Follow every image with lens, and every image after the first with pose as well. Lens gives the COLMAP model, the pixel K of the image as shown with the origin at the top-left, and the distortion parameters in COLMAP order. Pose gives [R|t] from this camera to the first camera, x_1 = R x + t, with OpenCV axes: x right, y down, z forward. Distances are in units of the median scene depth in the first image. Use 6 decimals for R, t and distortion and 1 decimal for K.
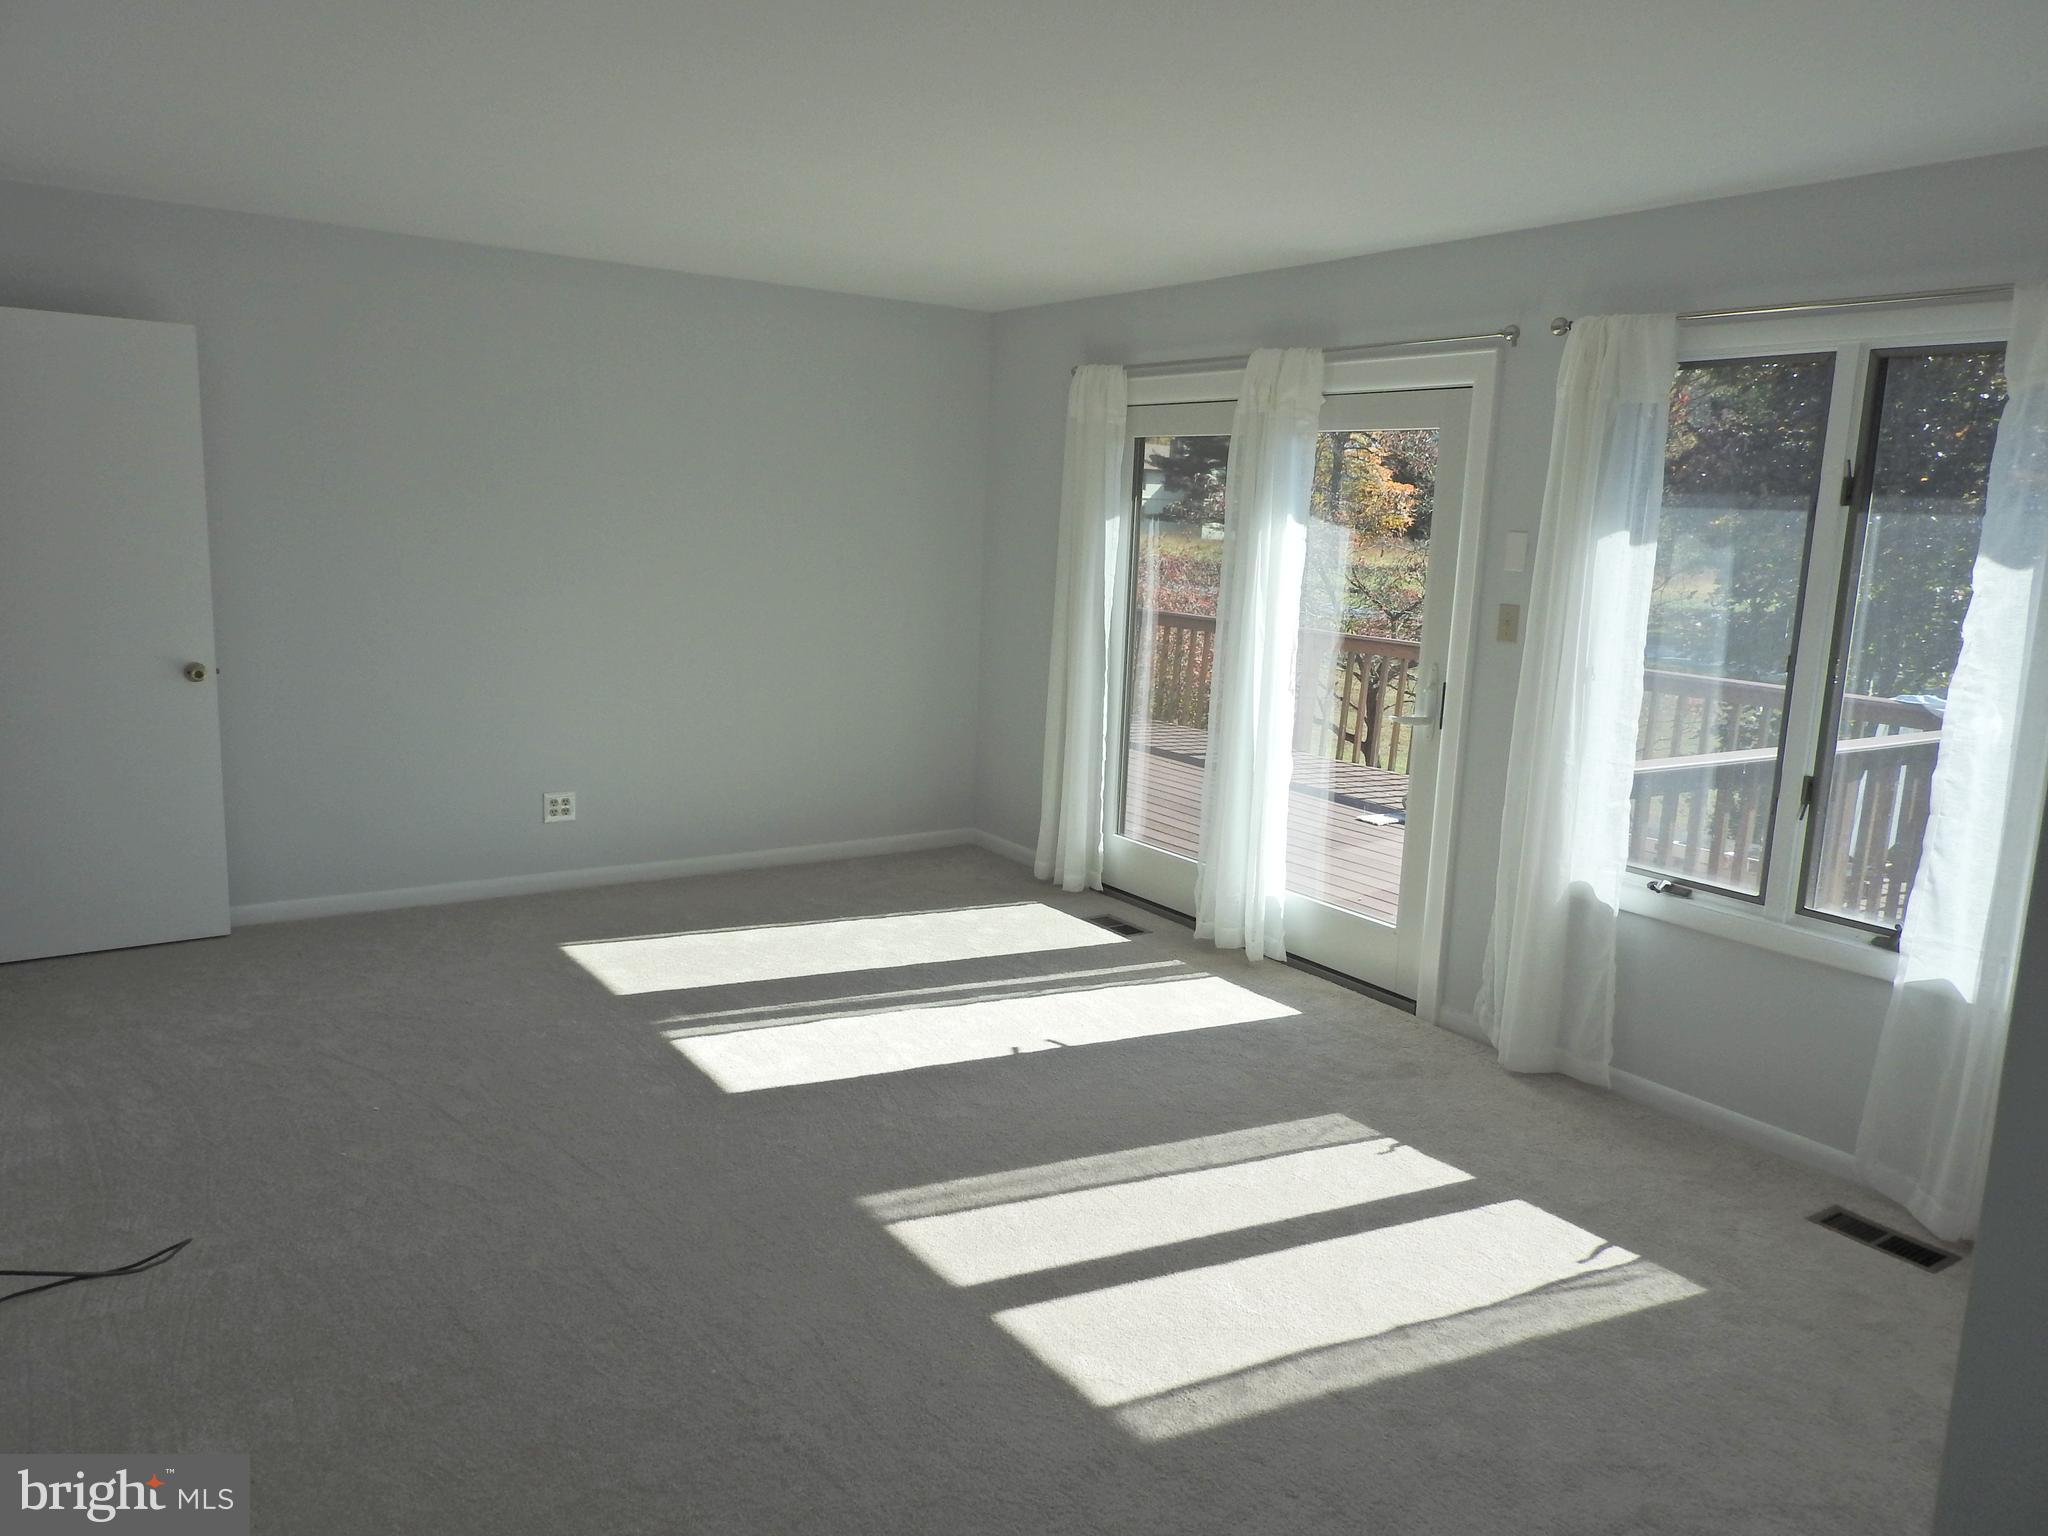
lens RADIAL K [[1467.0, 0, 1024.0], [0, 1467.0, 768.0], [0, 0, 1]] dist [0.023826, -0.022890]
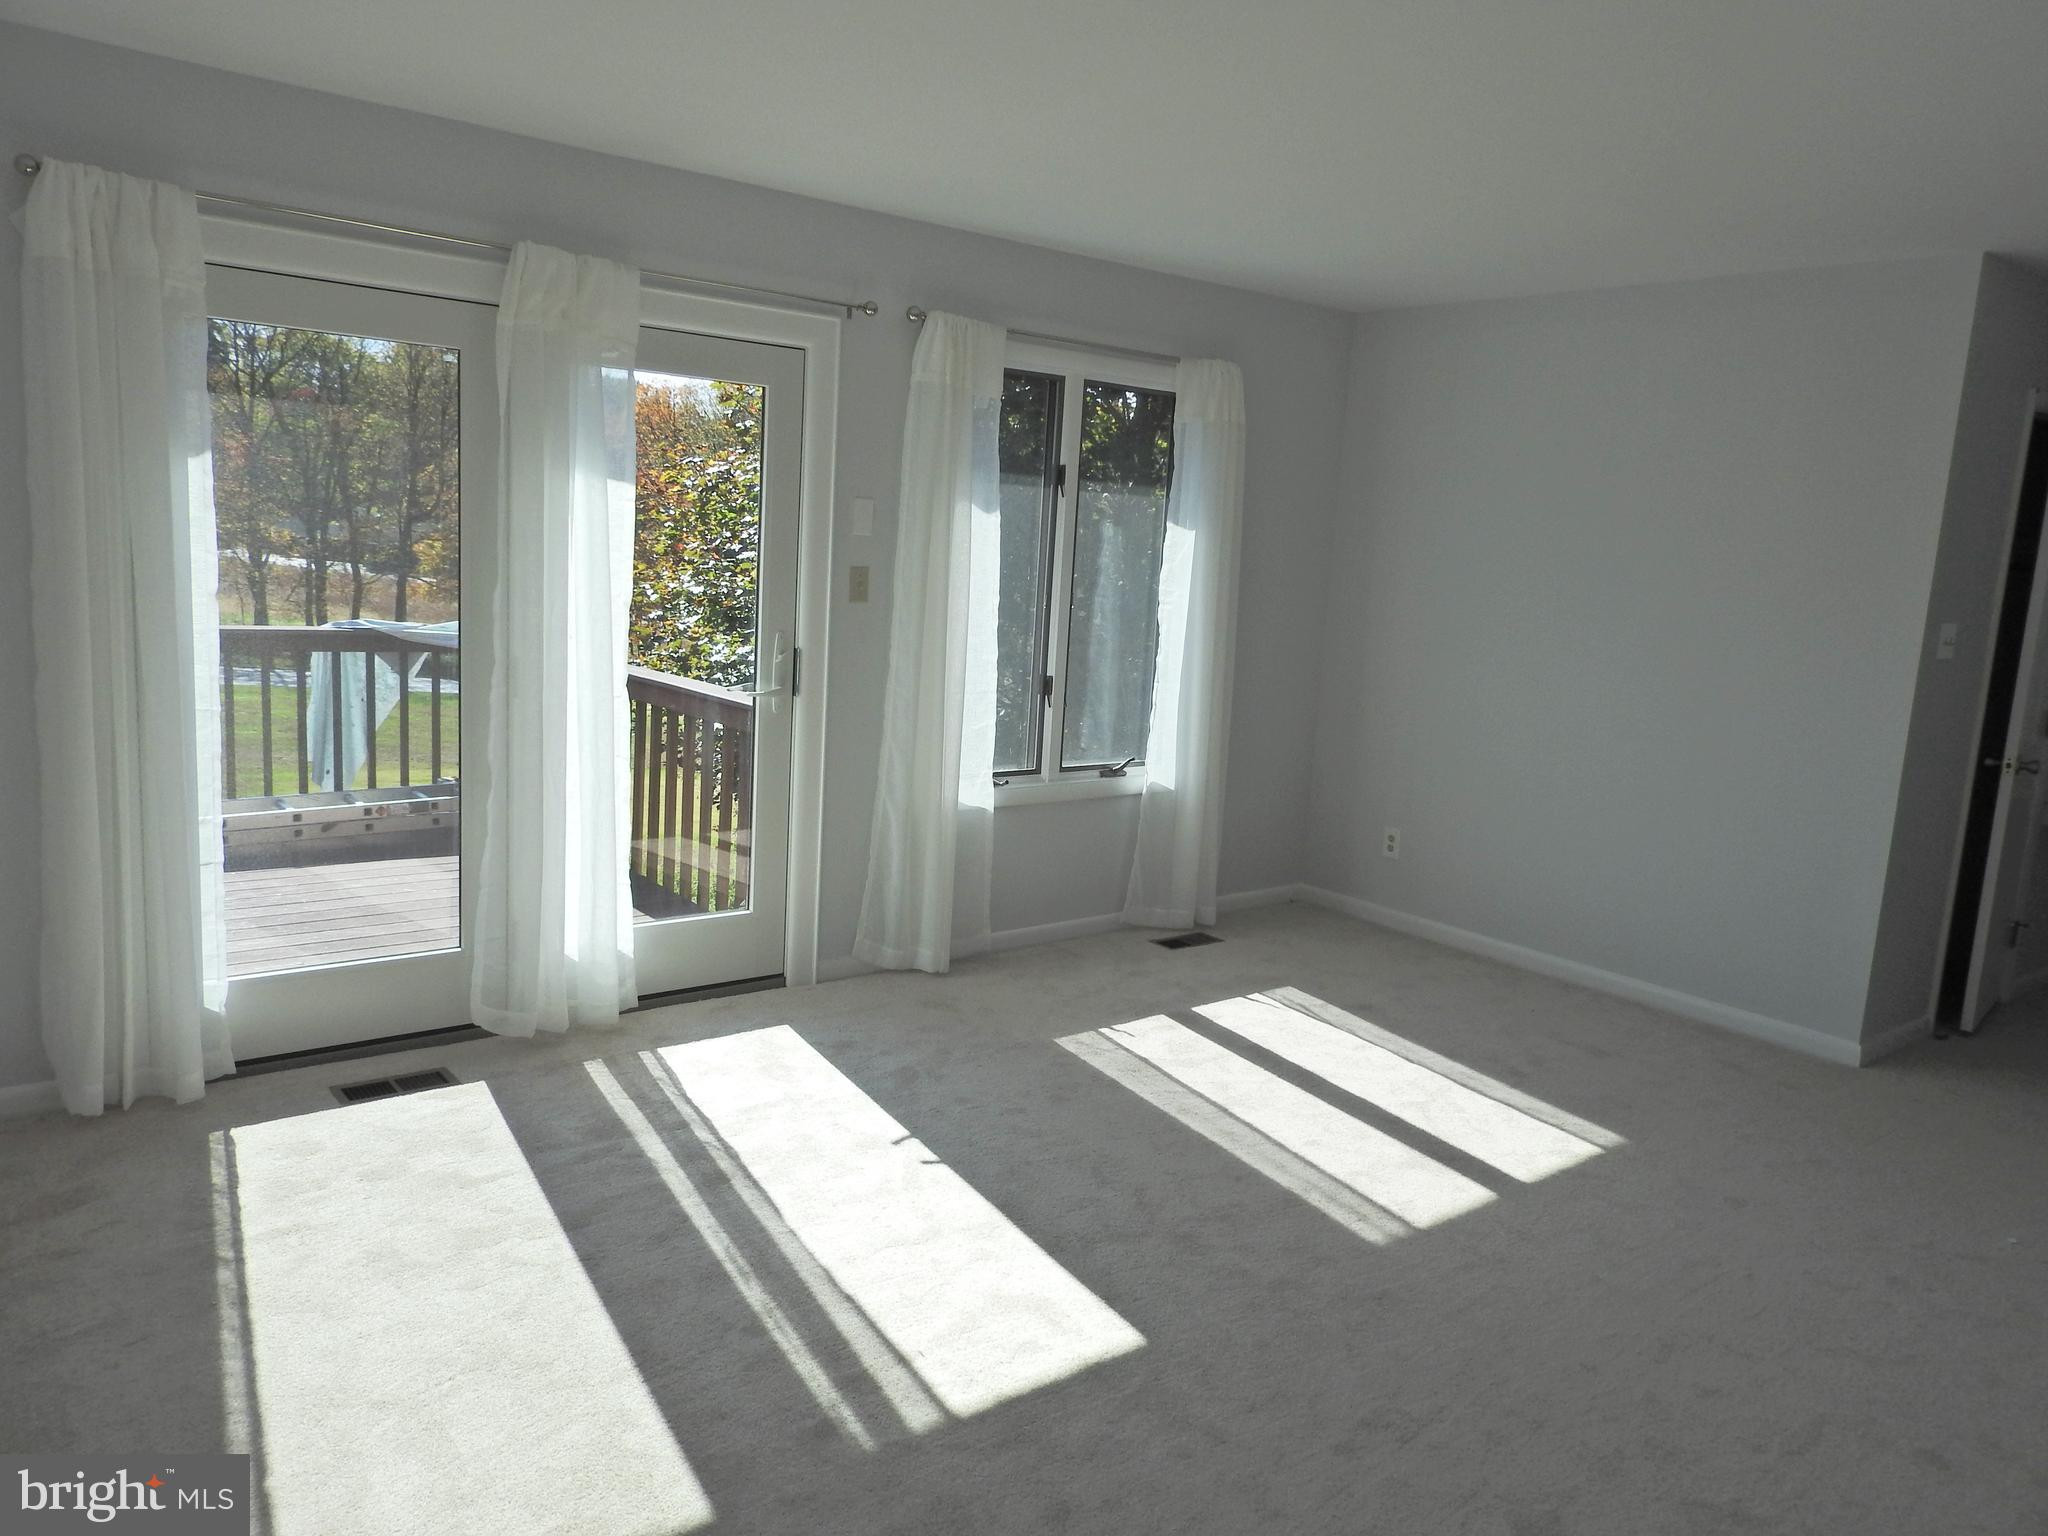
lens RADIAL K [[1467.0, 0, 1024.0], [0, 1467.0, 768.0], [0, 0, 1]] dist [0.023826, -0.022890]
pose [[-0.074500, -0.198956, 0.977173, -0.816234], [0.115900, 0.971528, 0.206643, -0.192233], [-0.990463, 0.128649, -0.049319, 1.046052]]
